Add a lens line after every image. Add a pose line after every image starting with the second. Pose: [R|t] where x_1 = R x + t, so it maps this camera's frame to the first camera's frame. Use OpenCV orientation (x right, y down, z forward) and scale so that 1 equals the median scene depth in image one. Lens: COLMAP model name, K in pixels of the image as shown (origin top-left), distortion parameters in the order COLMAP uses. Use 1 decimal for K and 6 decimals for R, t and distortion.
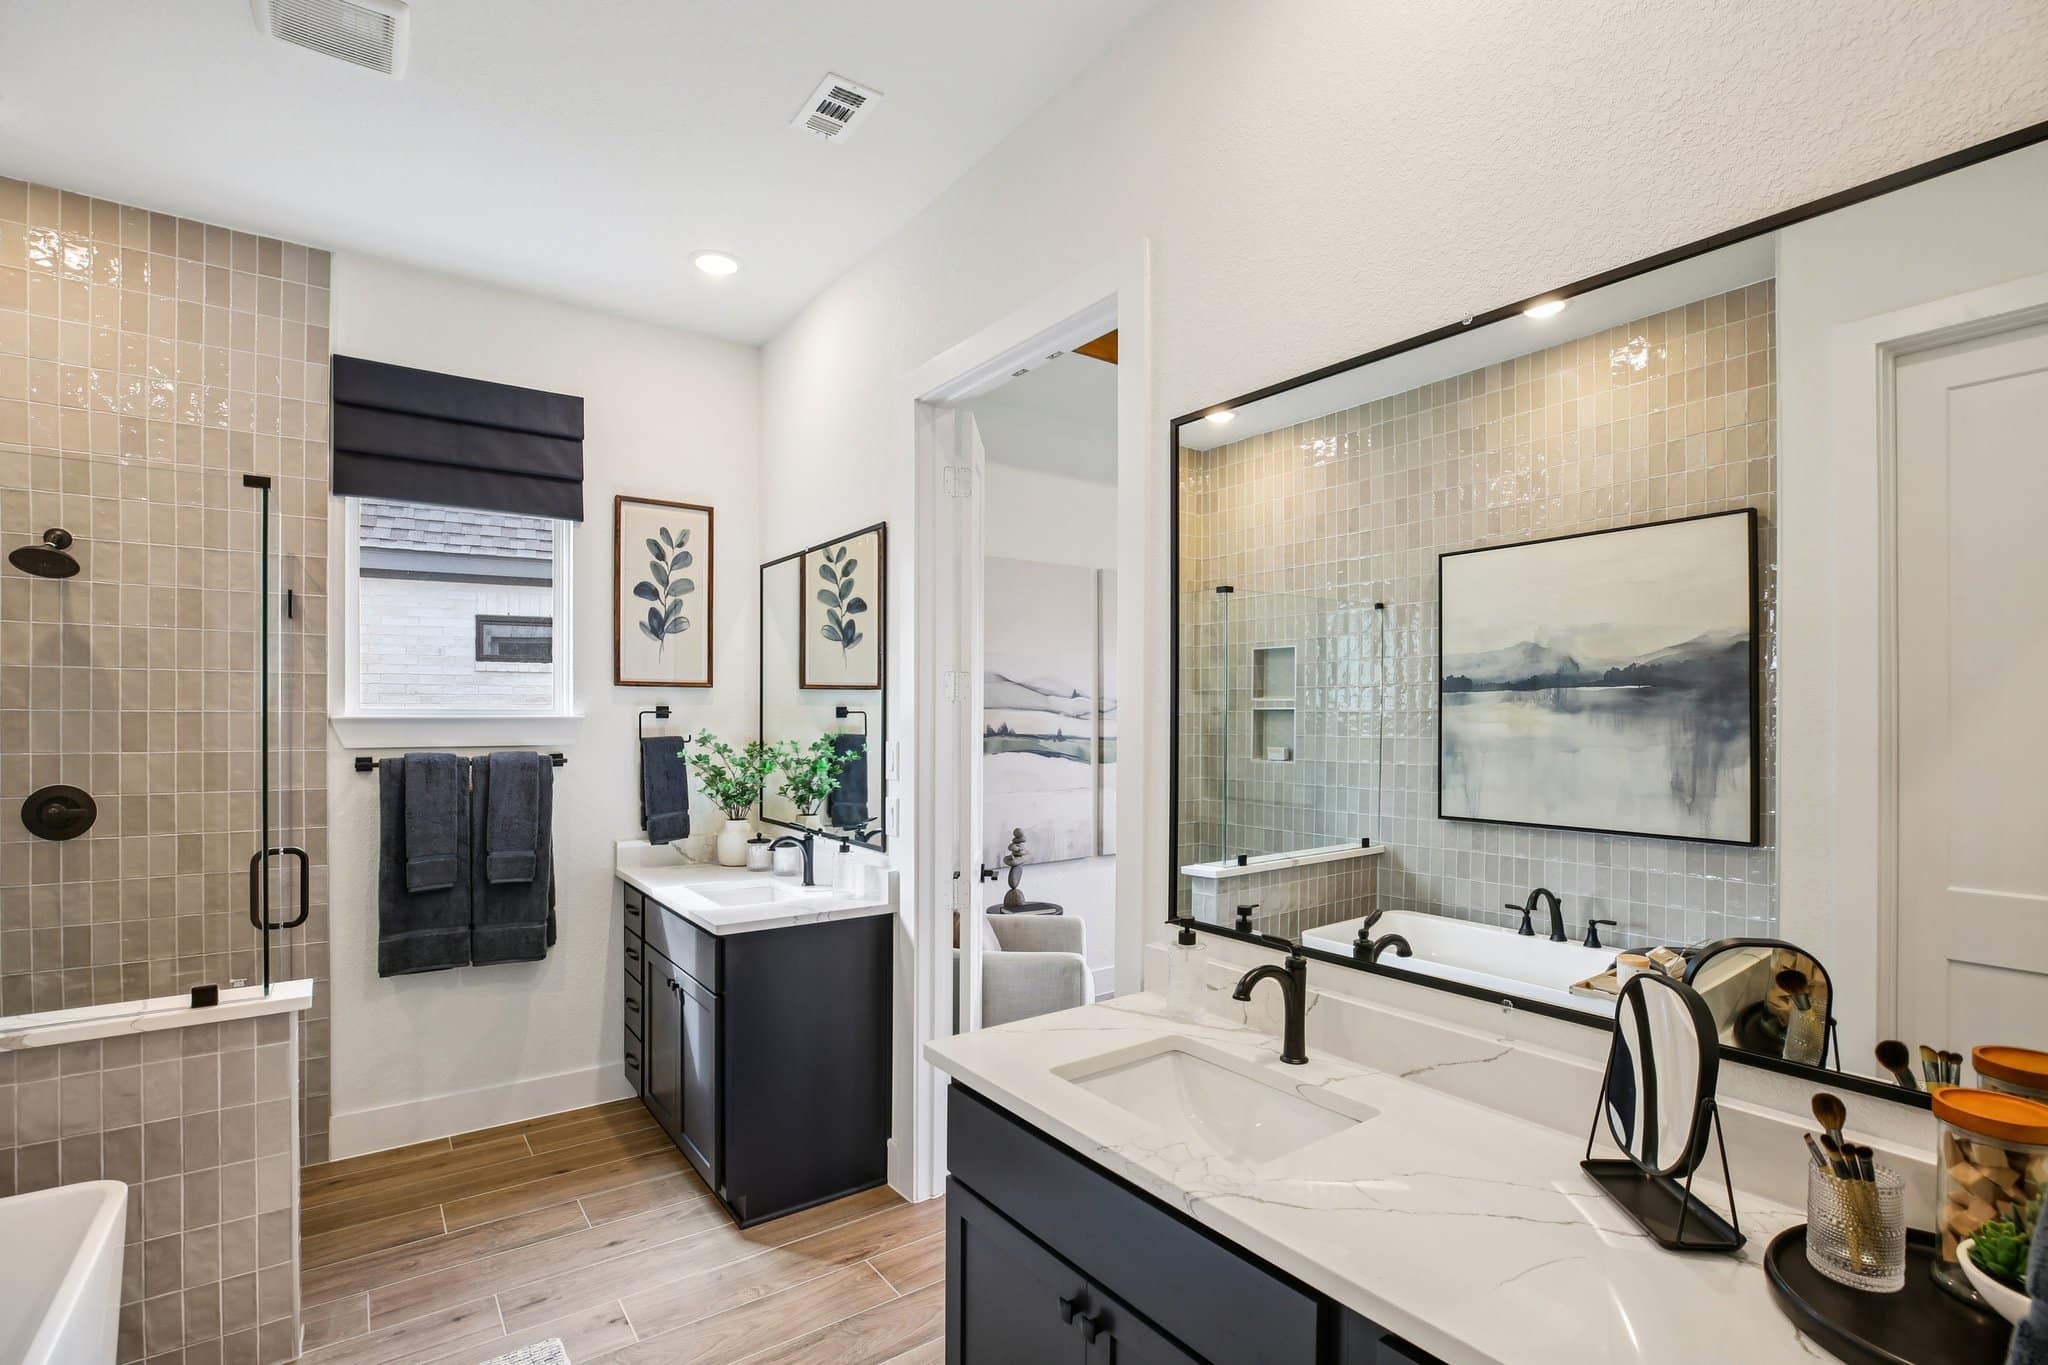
lens RADIAL K [[942.0, 0, 1030.7], [0, 942.0, 705.7], [0, 0, 1]] dist [-0.039390, 0.010293]
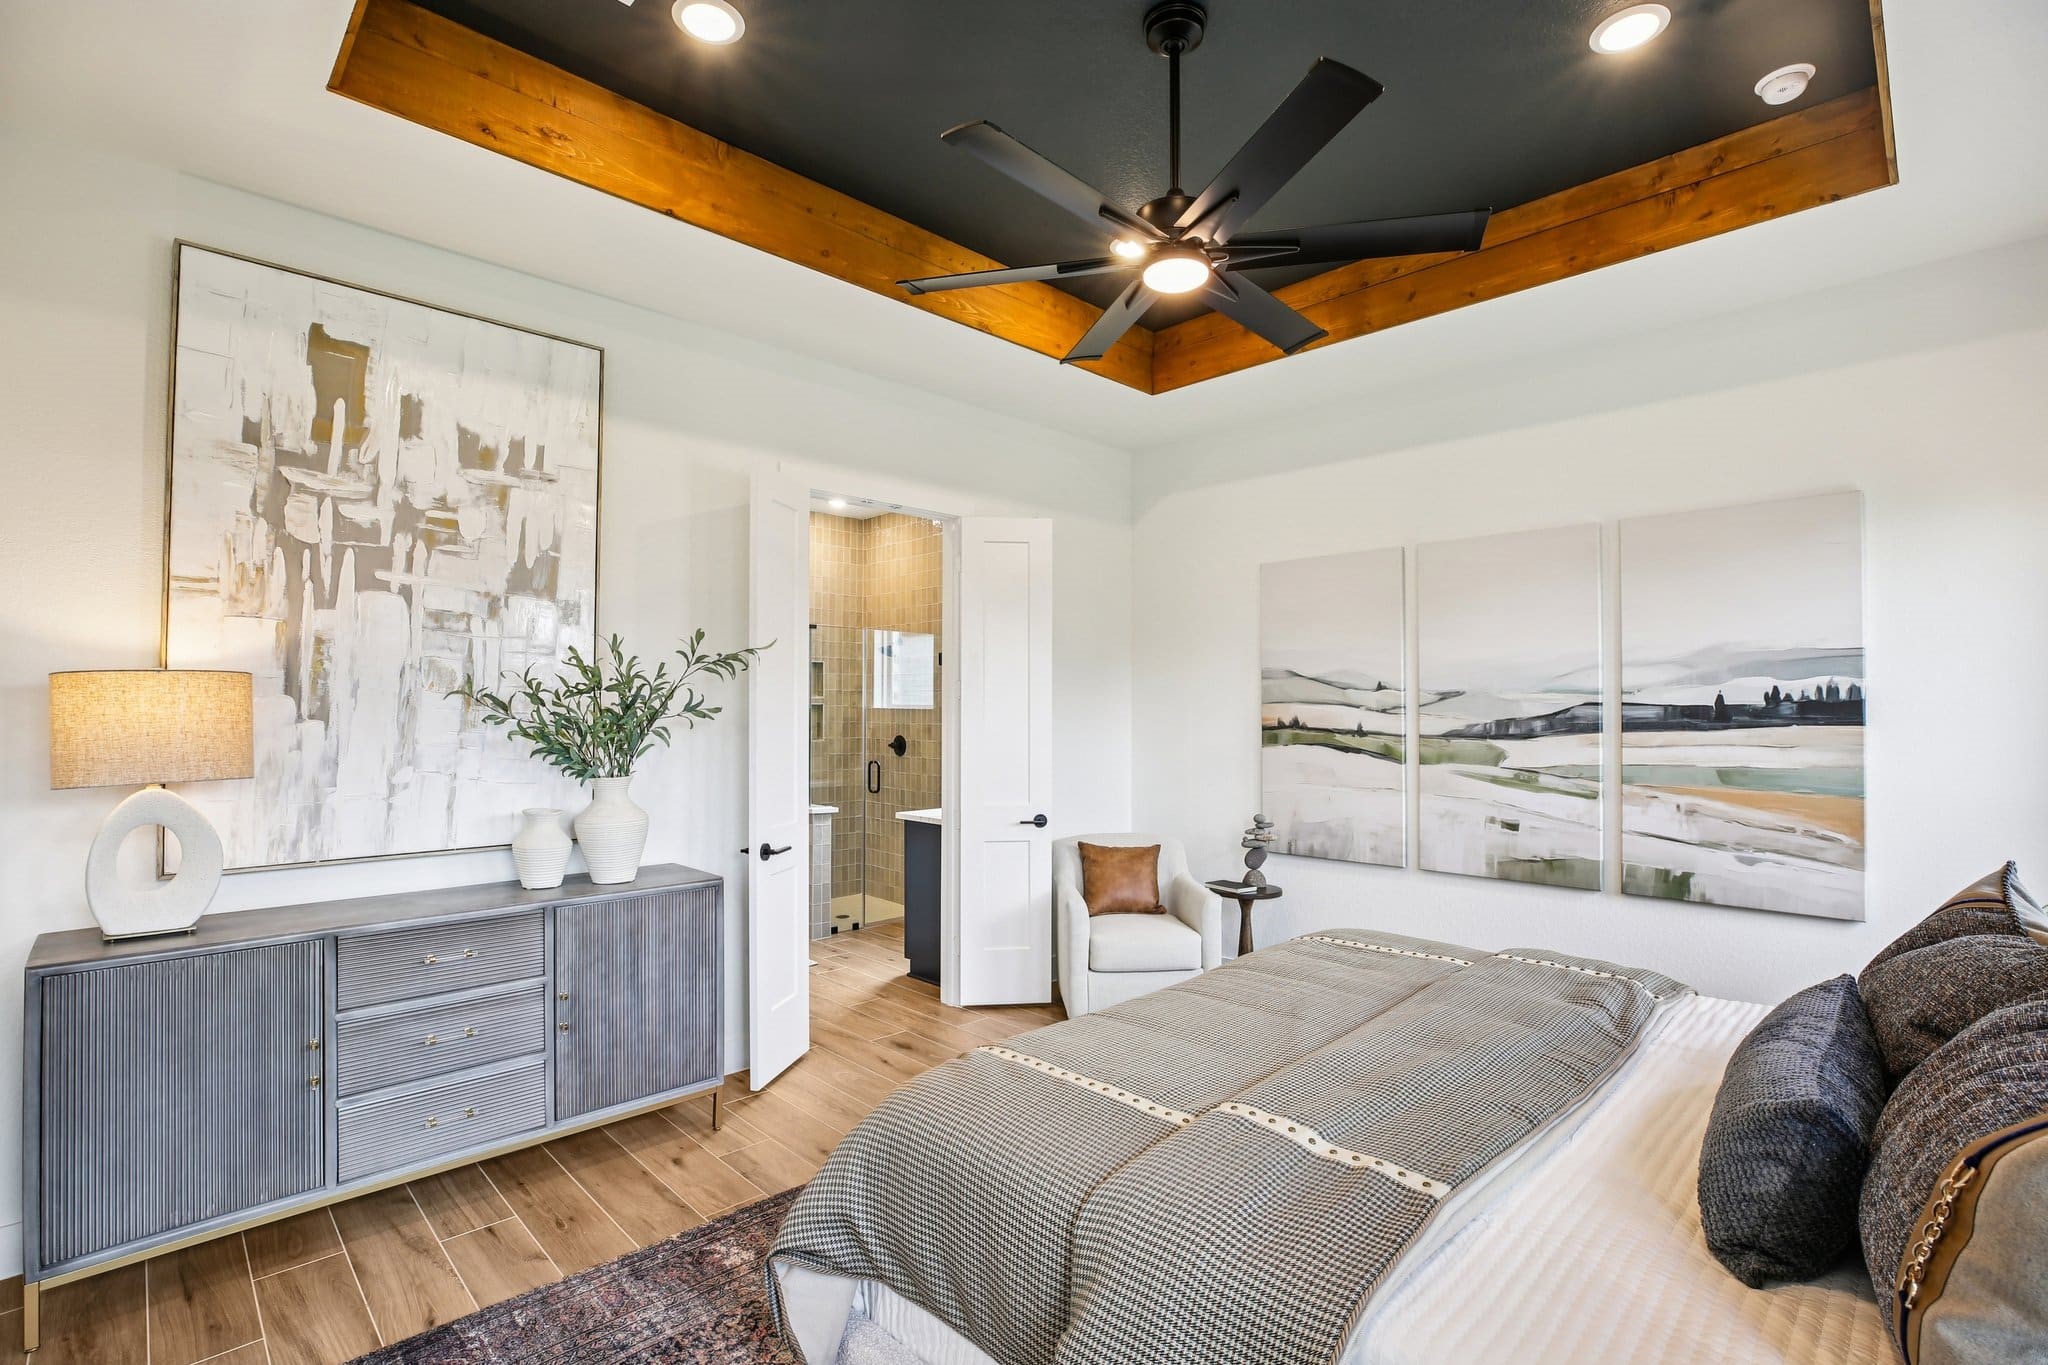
lens RADIAL K [[942.0, 0, 1040.2], [0, 942.0, 689.5], [0, 0, 1]] dist [-0.039390, 0.010293]
pose [[0.160348, -0.029903, -0.986608, 0.955306], [-0.004402, 0.999509, -0.031010, 0.022010], [0.987051, 0.009315, 0.160137, 0.555188]]
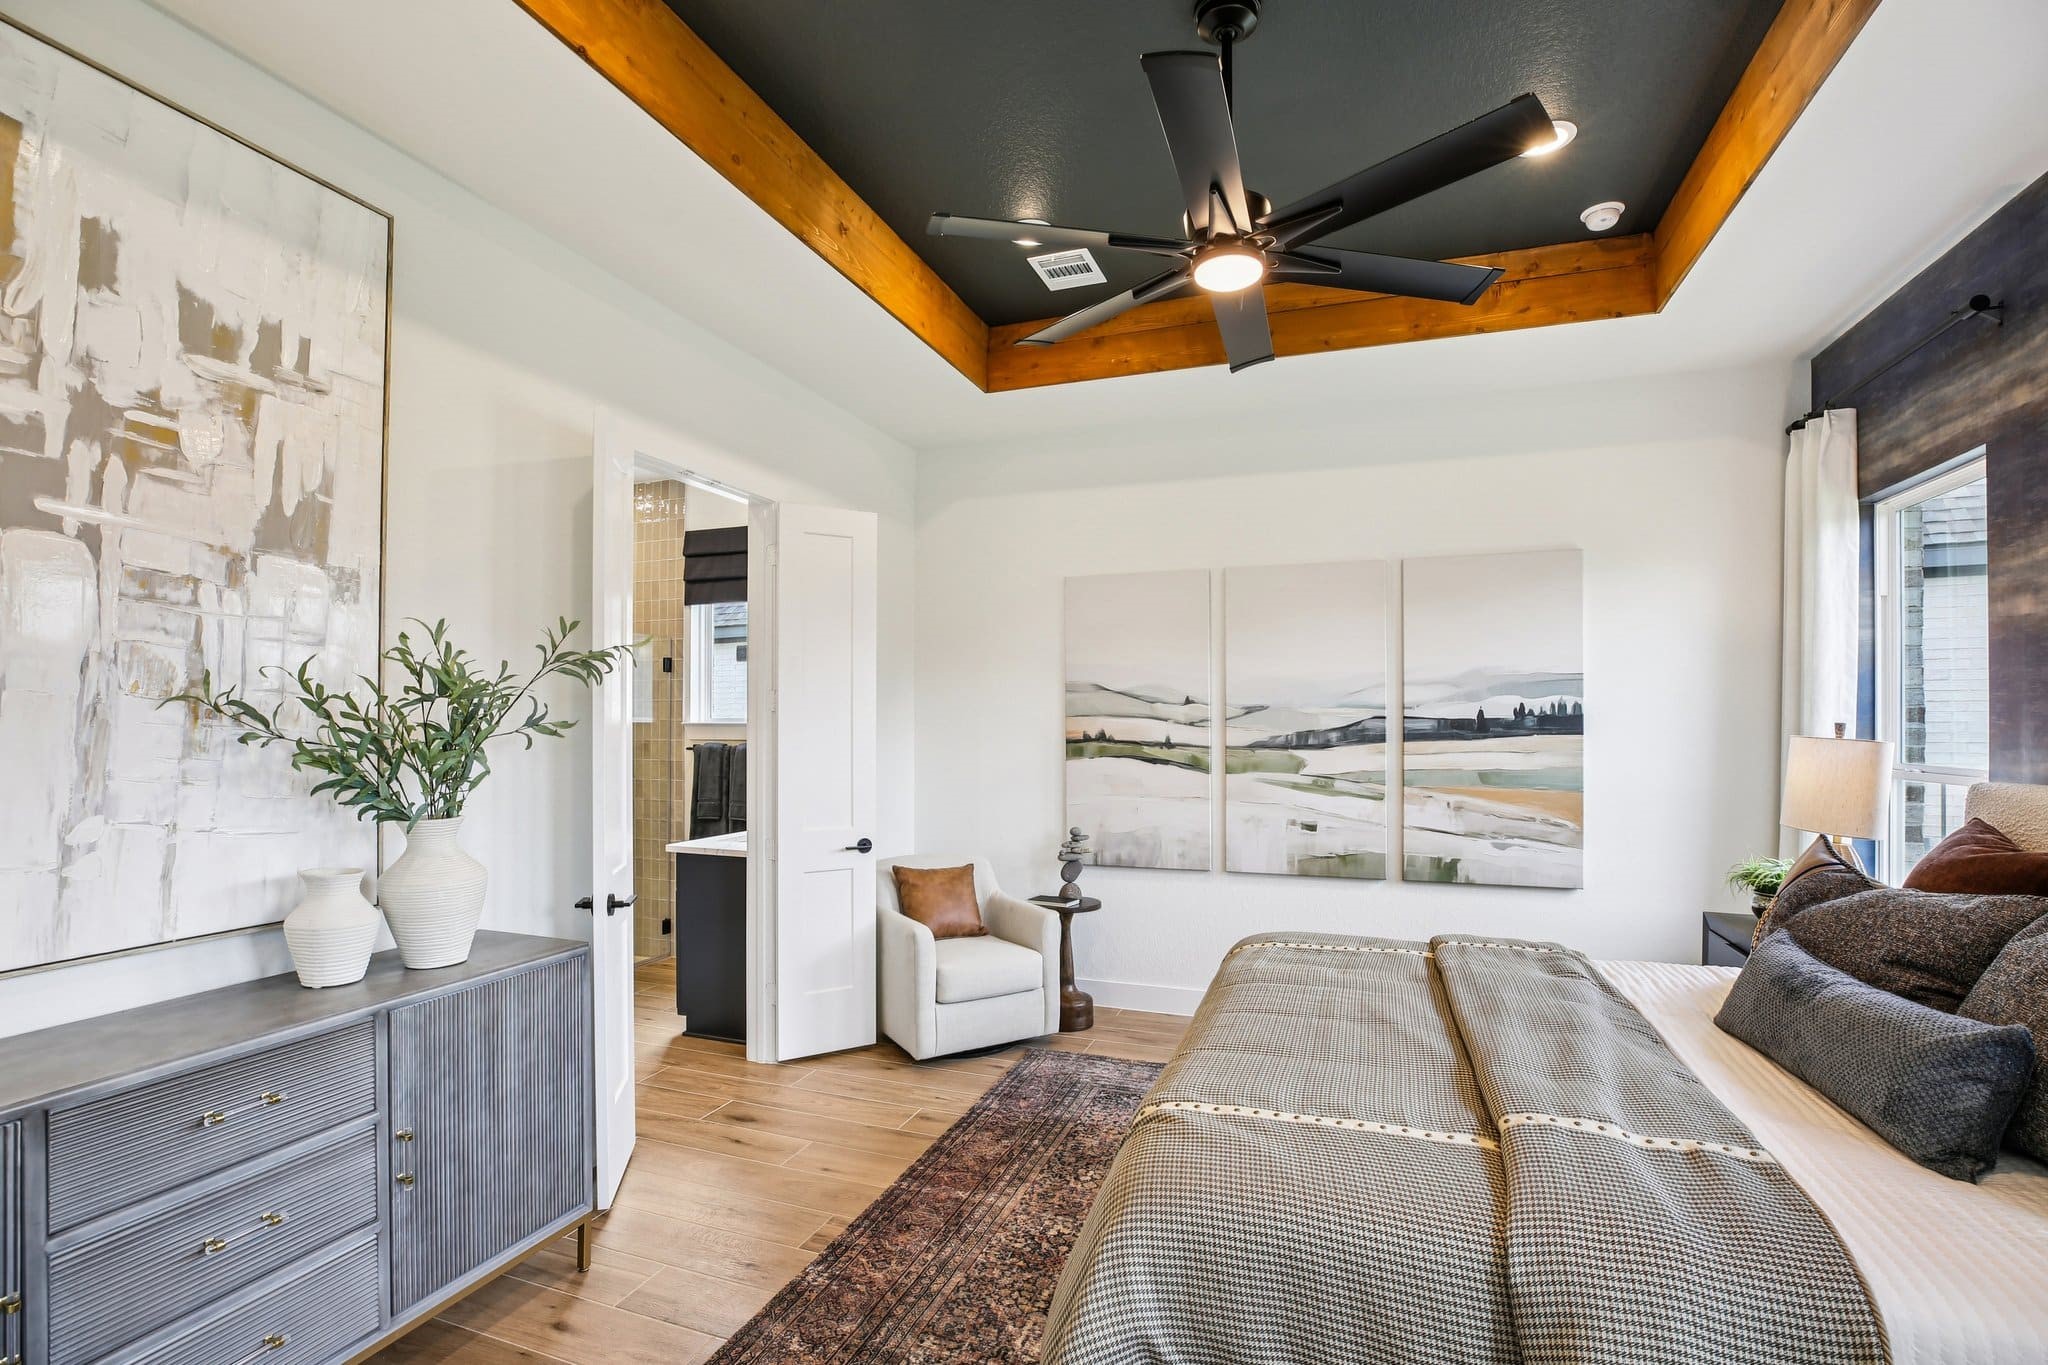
lens RADIAL K [[942.0, 0, 1051.7], [0, 942.0, 713.2], [0, 0, 1]] dist [-0.039390, 0.010293]
pose [[0.565046, -0.018105, -0.824861, 0.817479], [0.001931, 0.999785, -0.020622, 0.021804], [0.825057, 0.010059, 0.564959, 0.353667]]
